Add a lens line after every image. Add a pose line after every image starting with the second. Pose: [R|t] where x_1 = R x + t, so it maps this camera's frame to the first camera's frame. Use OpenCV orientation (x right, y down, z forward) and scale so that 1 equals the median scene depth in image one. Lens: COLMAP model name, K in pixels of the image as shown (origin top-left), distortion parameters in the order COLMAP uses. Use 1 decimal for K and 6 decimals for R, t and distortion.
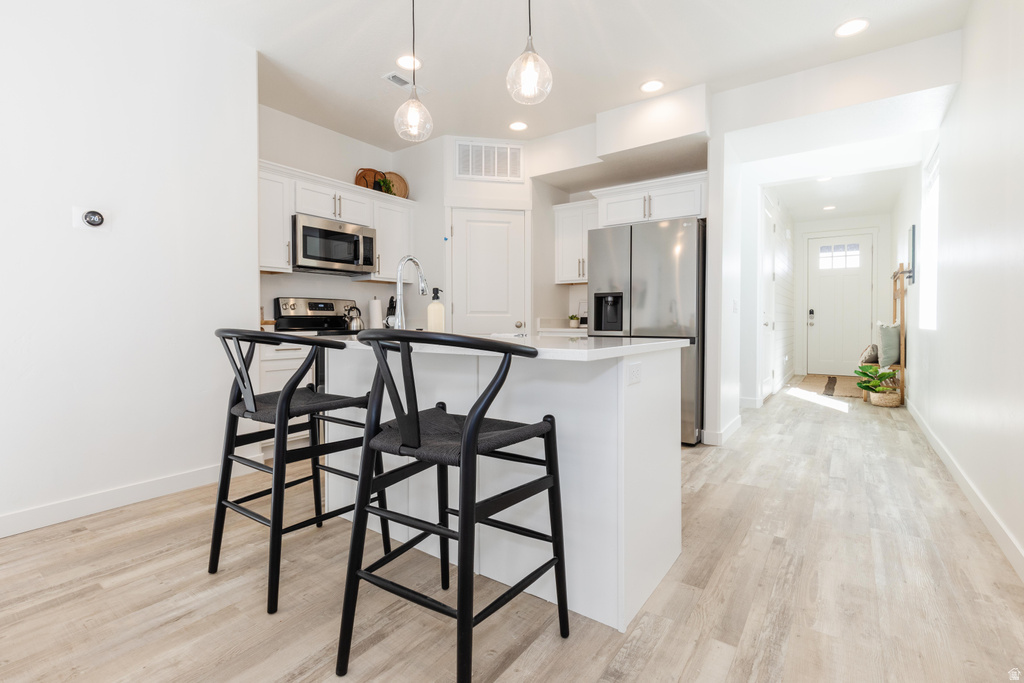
lens RADIAL K [[469.0, 0, 513.1], [0, 469.0, 335.1], [0, 0, 1]] dist [0.000590, -0.000252]
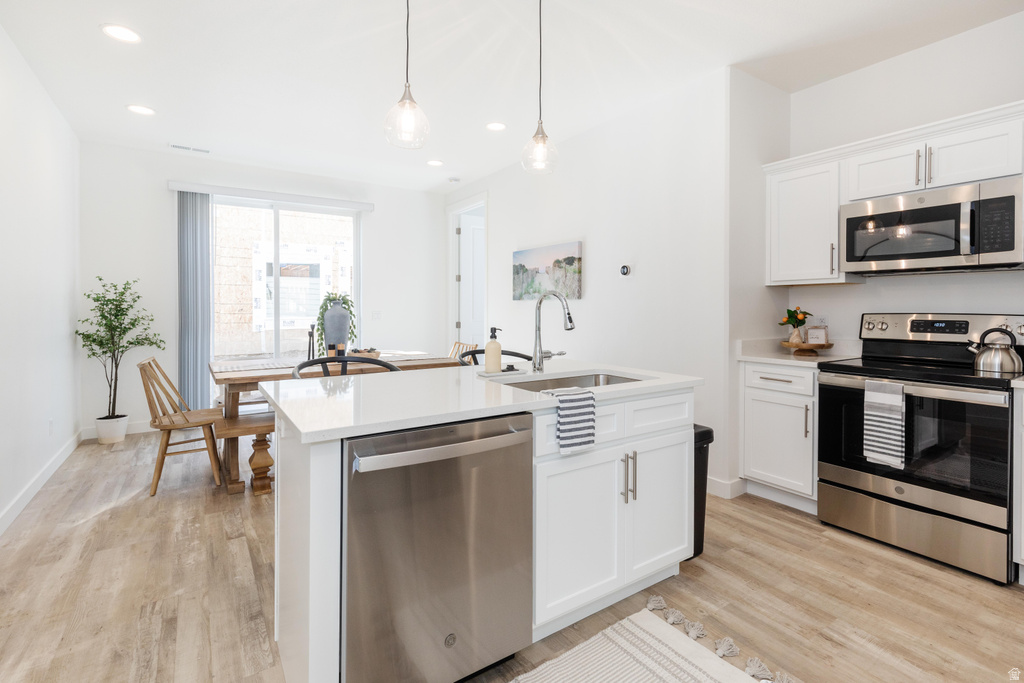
lens RADIAL K [[480.4, 0, 505.1], [0, 480.4, 316.9], [0, 0, 1]] dist [0.002849, -0.000706]
pose [[-0.368247, 0.015150, -0.929605, 0.398761], [-0.026327, 0.999296, 0.026715, -0.074563], [0.929355, 0.034311, -0.367589, 0.689385]]
